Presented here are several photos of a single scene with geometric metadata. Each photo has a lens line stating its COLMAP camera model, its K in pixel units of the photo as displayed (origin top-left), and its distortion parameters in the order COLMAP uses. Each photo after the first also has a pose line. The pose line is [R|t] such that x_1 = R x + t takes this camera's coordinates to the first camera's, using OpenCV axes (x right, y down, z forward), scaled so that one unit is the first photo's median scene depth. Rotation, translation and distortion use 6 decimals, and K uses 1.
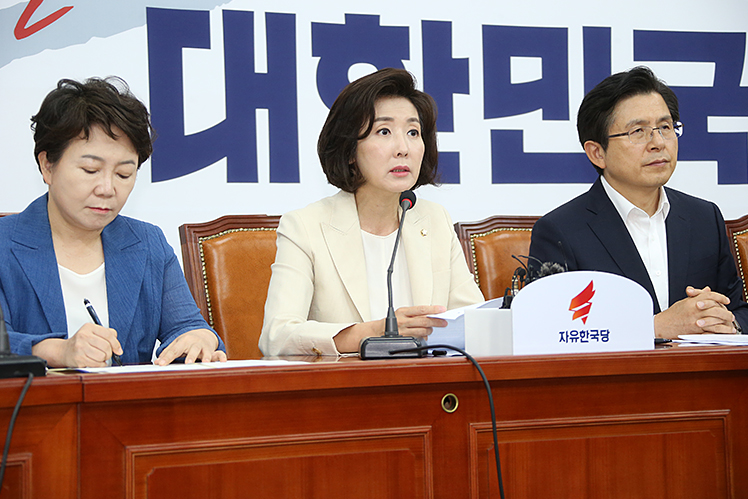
lens RADIAL K [[1910.0, 0, 360.5], [0, 1910.0, 250.4], [0, 0, 1]] dist [0.481865, 0.519505]
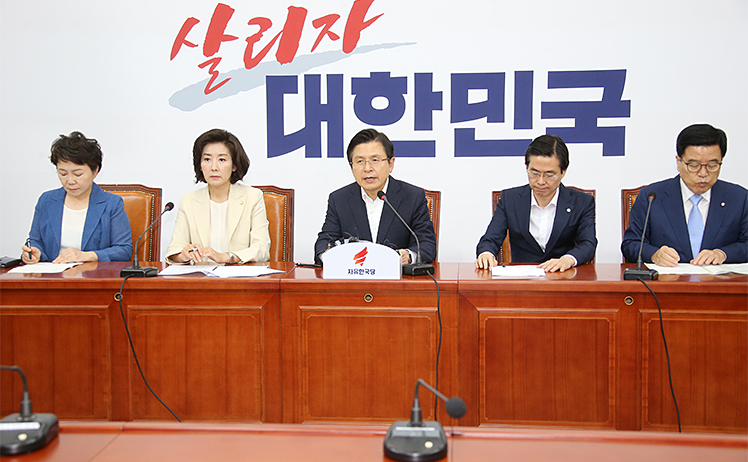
lens RADIAL K [[1135.1, 0, 374.0], [0, 1135.1, 231.0], [0, 0, 1]] dist [0.191964, -0.023557]
pose [[0.832825, 0.072473, -0.548772, 0.679834], [-0.001564, 0.991696, 0.128594, -0.115634], [0.553534, -0.106238, 0.826023, 0.006834]]
